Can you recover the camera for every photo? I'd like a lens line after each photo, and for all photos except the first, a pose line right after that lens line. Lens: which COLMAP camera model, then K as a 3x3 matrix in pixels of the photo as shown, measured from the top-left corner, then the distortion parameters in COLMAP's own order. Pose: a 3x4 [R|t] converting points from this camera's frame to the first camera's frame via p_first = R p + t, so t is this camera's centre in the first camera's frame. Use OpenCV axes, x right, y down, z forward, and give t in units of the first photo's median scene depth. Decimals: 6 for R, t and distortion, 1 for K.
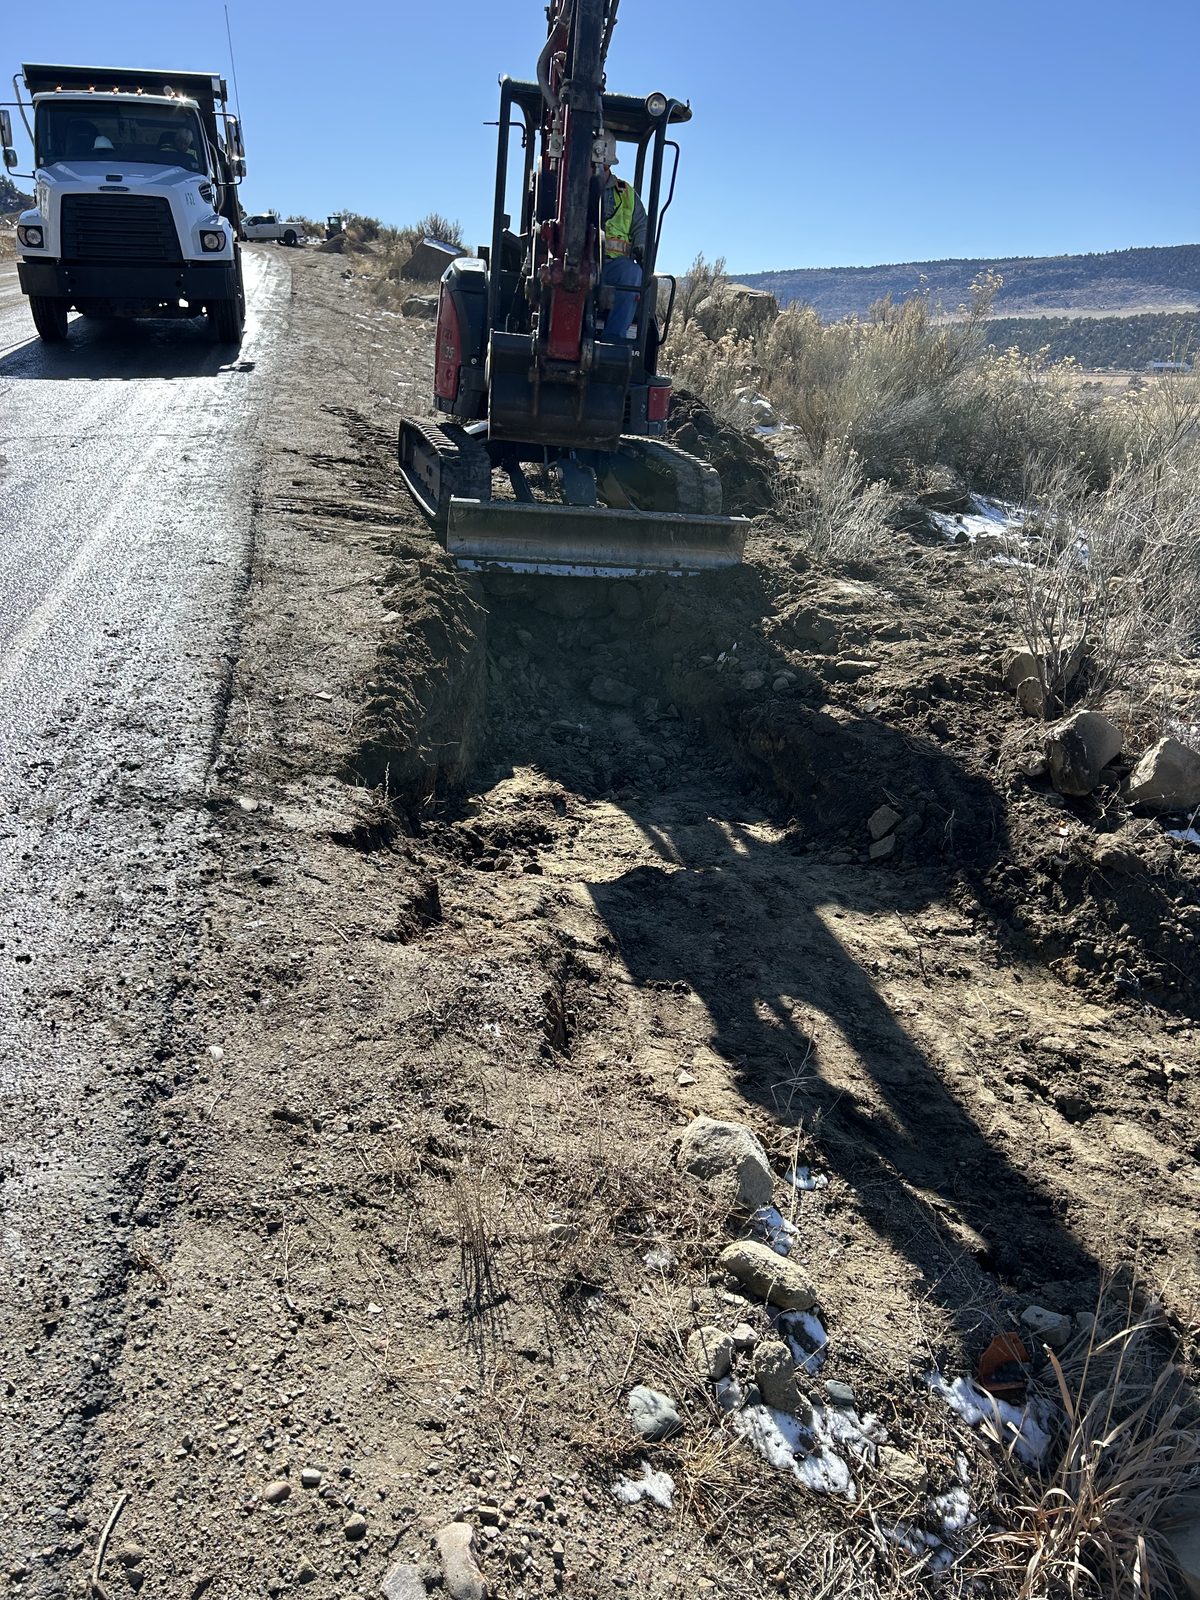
lens RADIAL K [[1270.1, 0, 600.0], [0, 1270.1, 800.0], [0, 0, 1]] dist [0.061047, -0.060976]
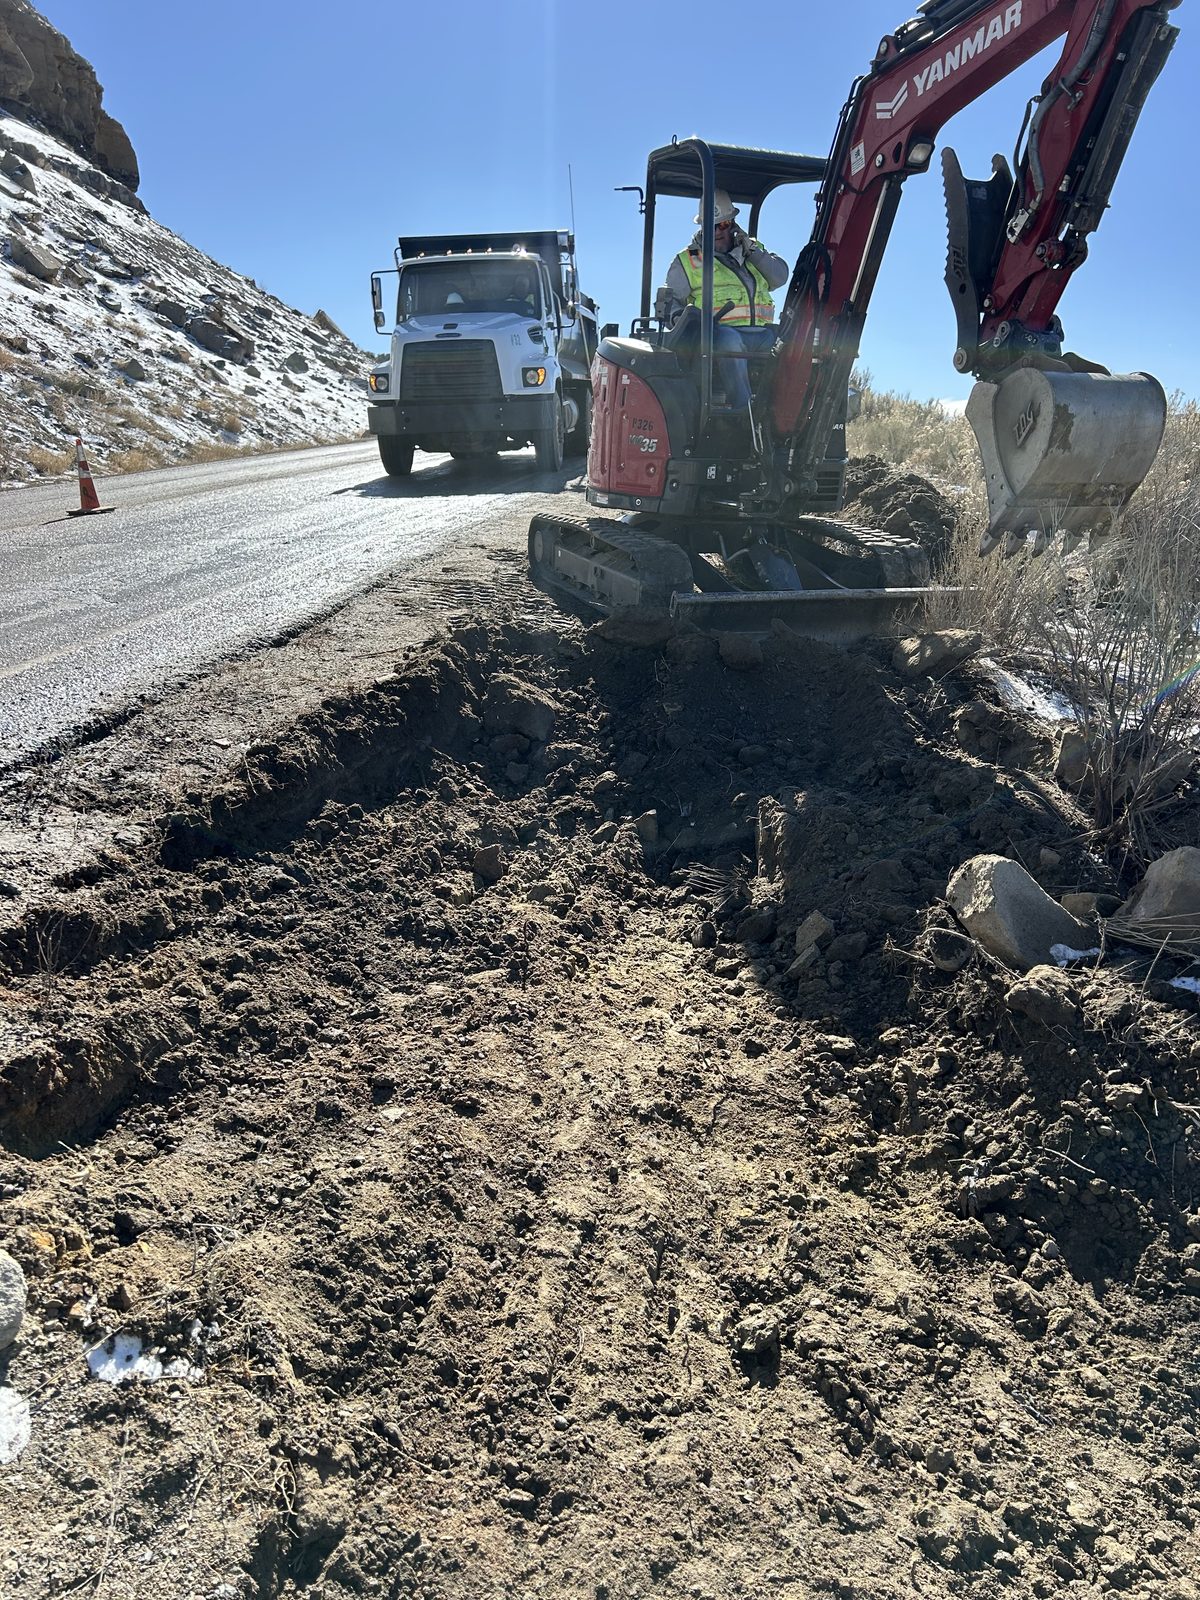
lens RADIAL K [[1270.1, 0, 600.0], [0, 1270.1, 800.0], [0, 0, 1]] dist [0.061047, -0.060976]
pose [[0.934405, 0.051447, -0.352476, 0.138964], [-0.092941, 0.990452, -0.101819, 0.010863], [0.343873, 0.127900, 0.930265, 0.088810]]
